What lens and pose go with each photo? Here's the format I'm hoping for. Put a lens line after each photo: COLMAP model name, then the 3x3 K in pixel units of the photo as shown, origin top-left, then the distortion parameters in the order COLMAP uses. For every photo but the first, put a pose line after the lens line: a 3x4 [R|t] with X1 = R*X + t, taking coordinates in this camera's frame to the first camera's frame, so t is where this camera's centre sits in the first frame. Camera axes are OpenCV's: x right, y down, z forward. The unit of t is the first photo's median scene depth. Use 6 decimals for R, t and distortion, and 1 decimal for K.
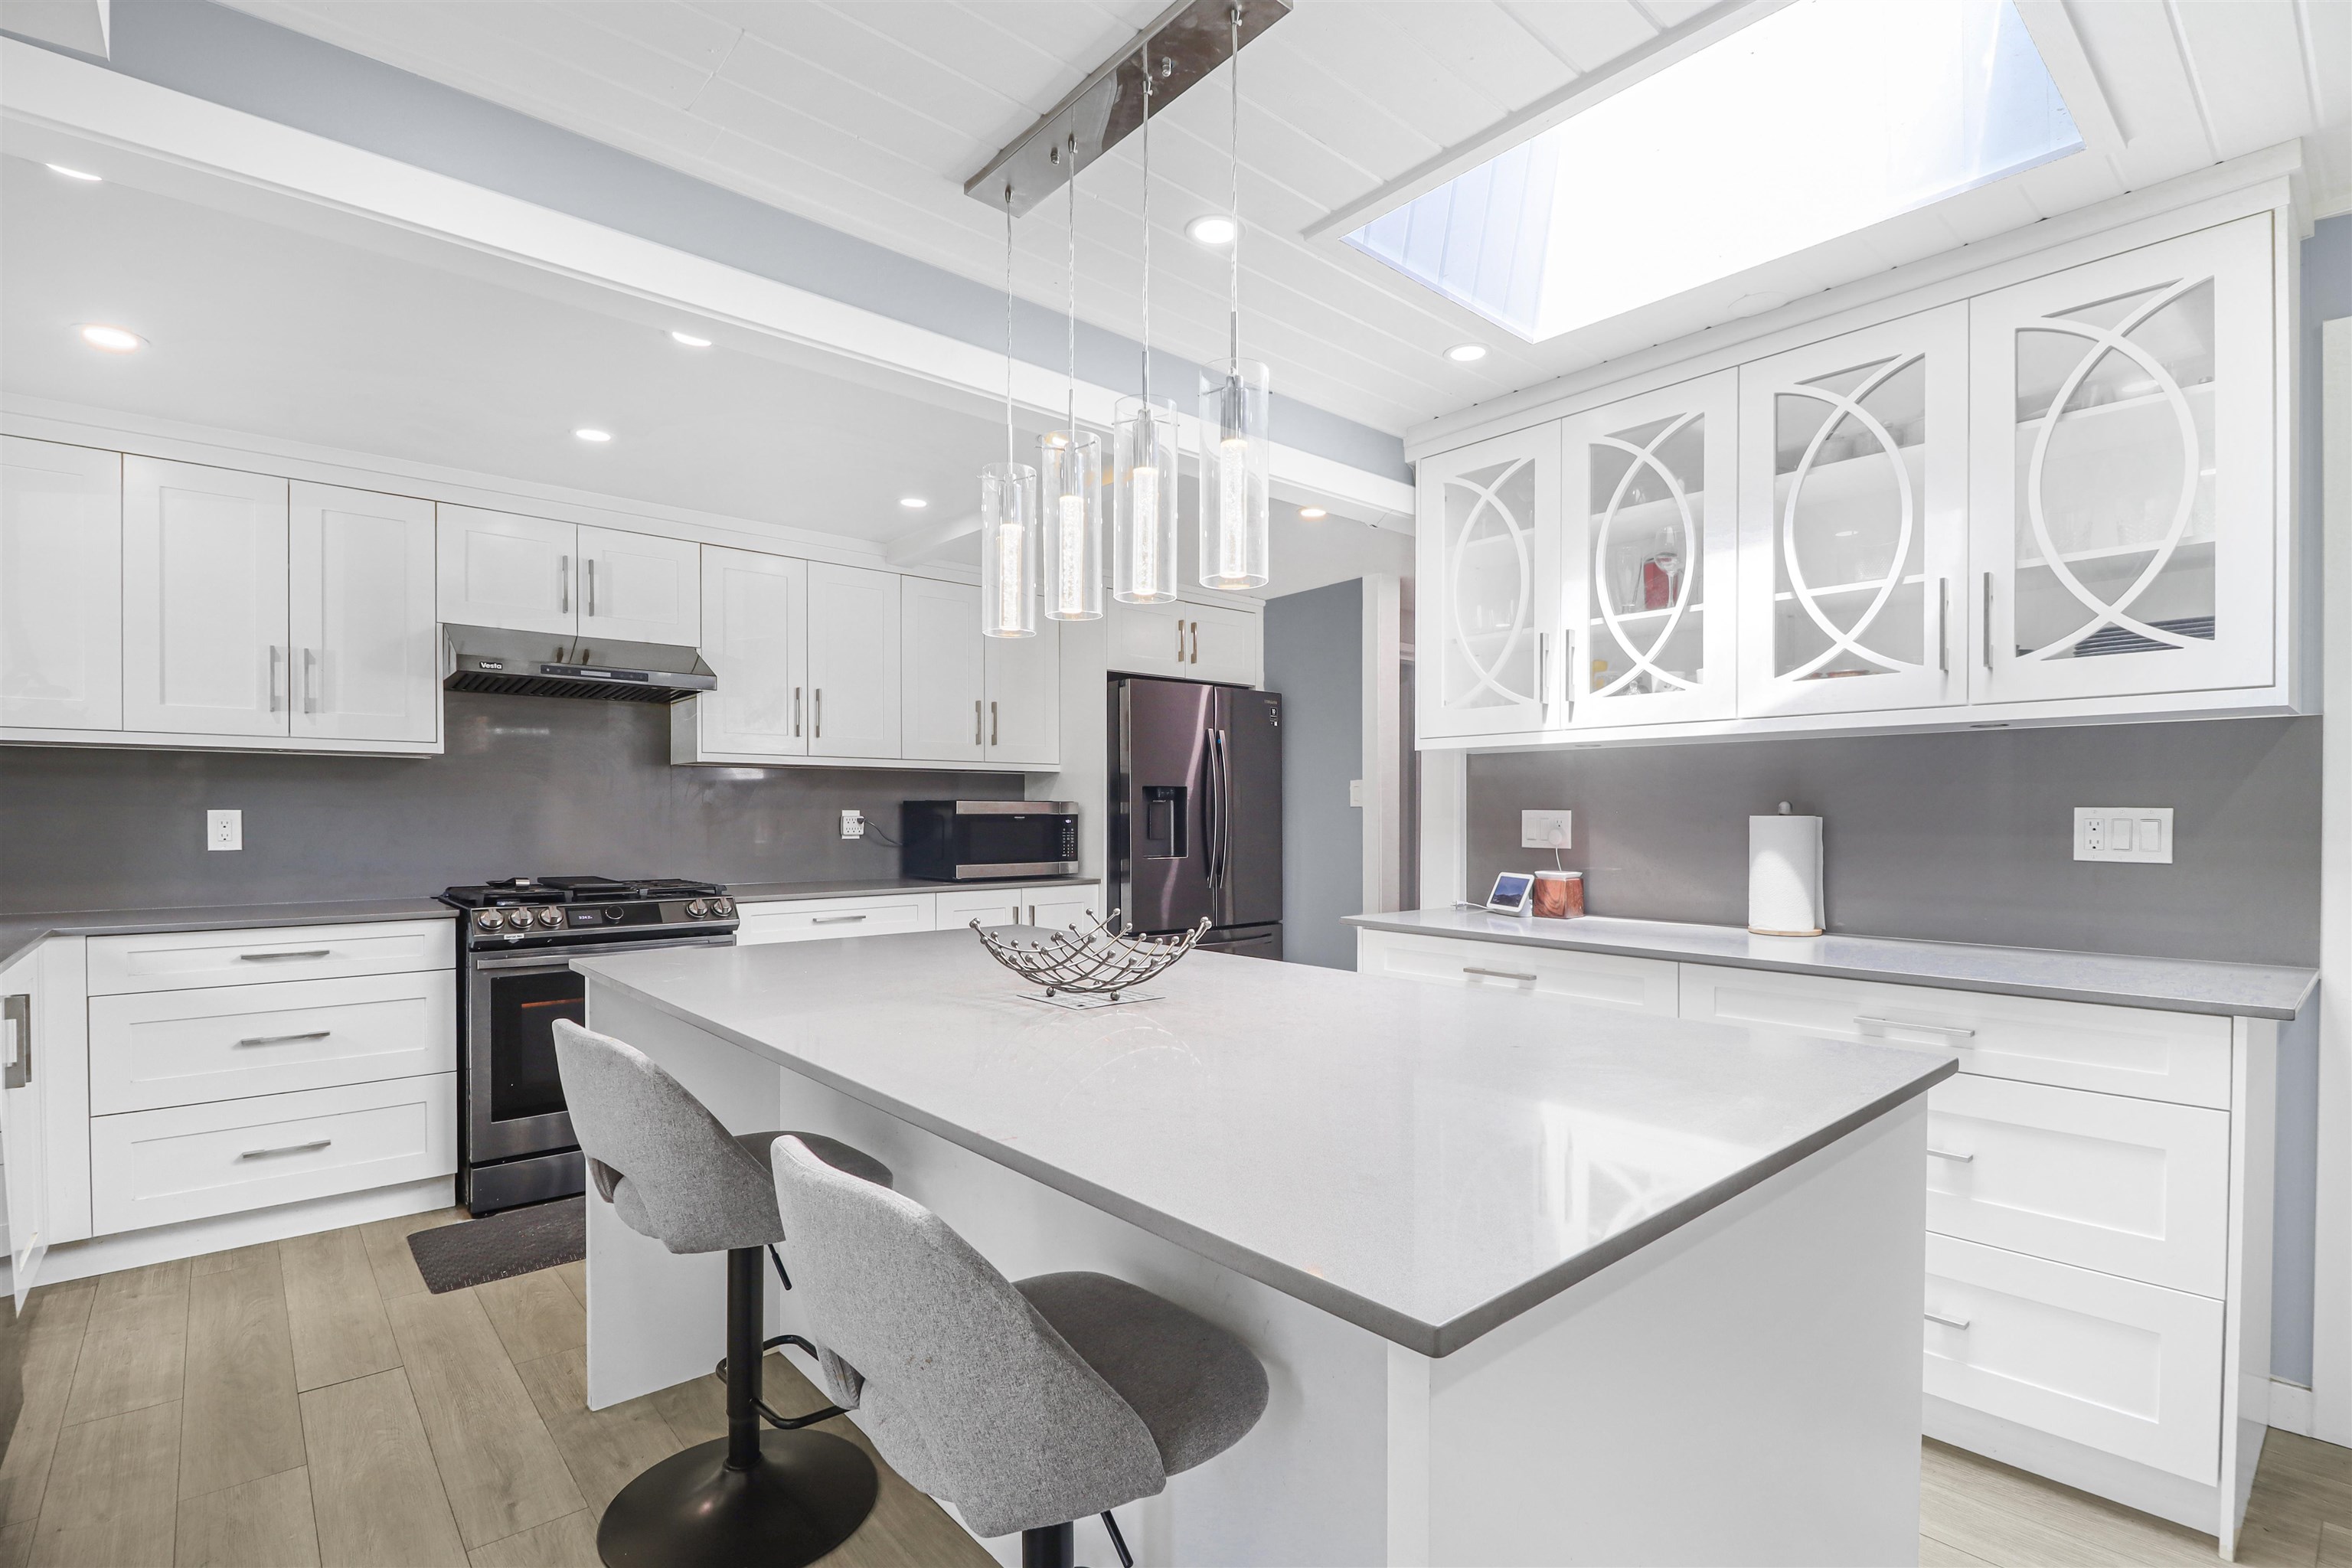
lens RADIAL K [[1080.7, 0, 1176.5], [0, 1080.7, 823.1], [0, 0, 1]] dist [-0.001210, -0.000108]
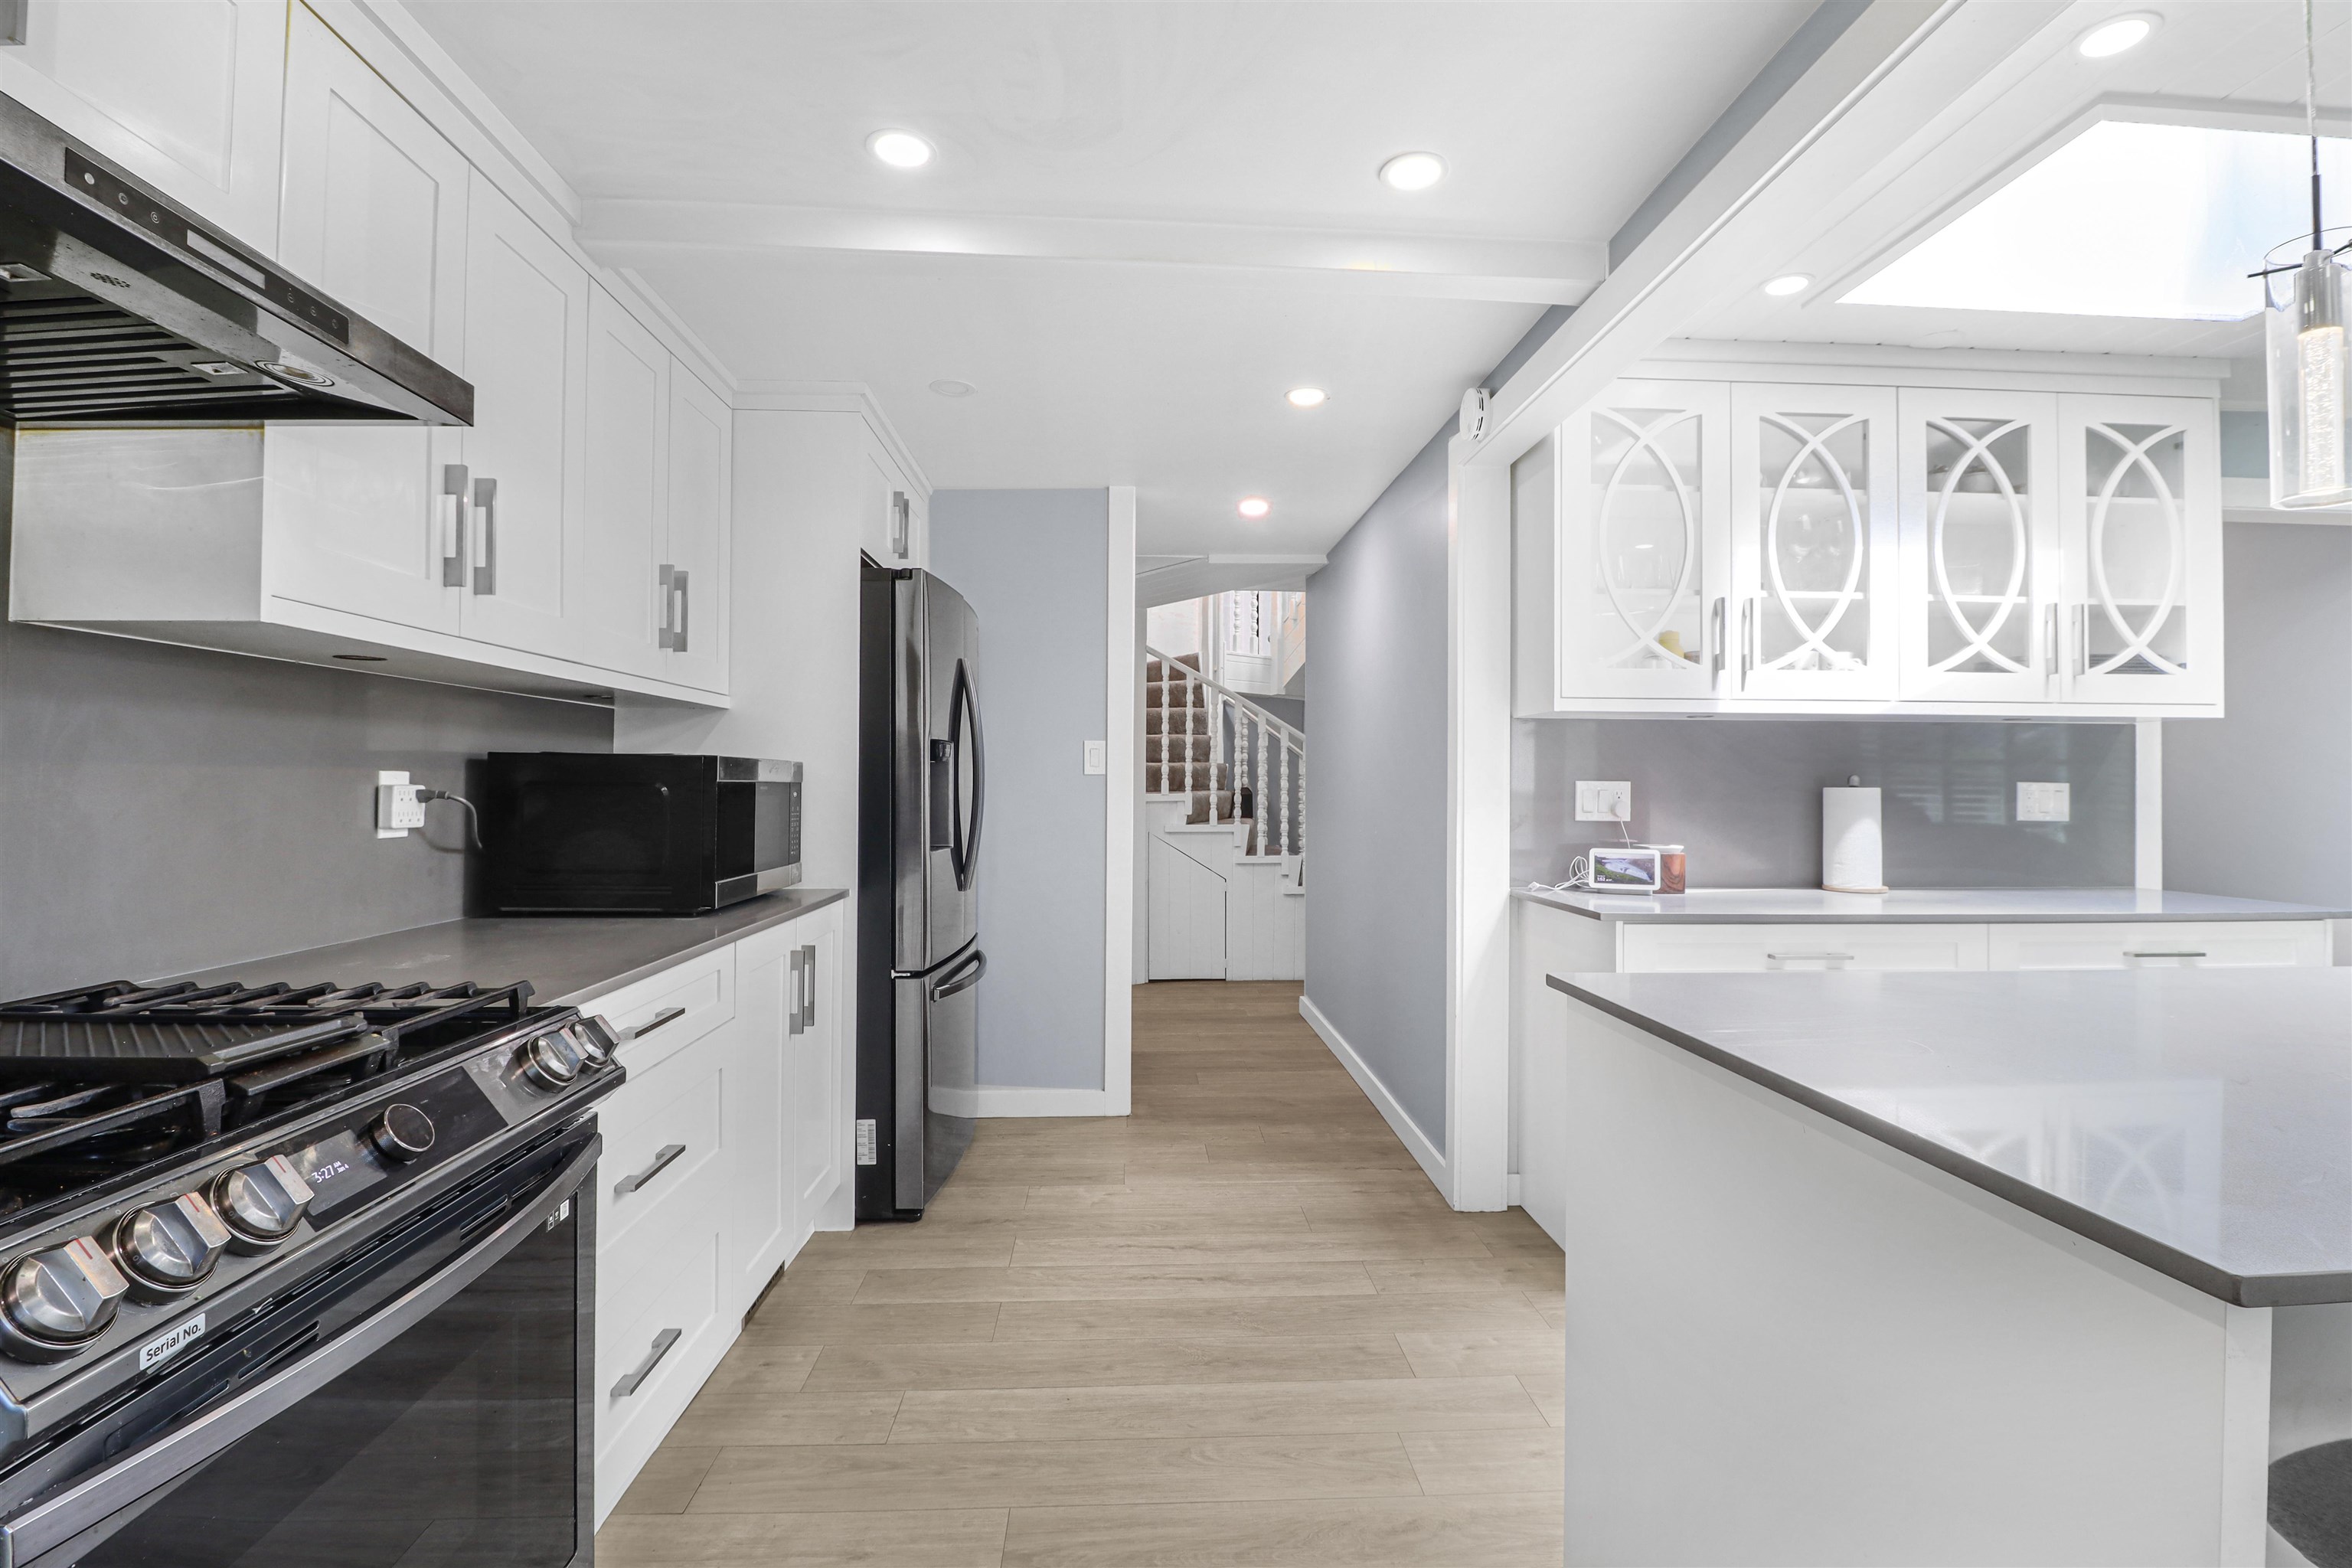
lens RADIAL K [[1098.1, 0, 1176.0], [0, 1098.1, 784.0], [0, 0, 1]] dist [-0.000860, -0.000151]
pose [[0.611891, 0.004579, 0.790929, -0.804917], [0.003727, 0.999955, -0.008672, -0.003322], [-0.790933, 0.008254, 0.611847, 0.864679]]
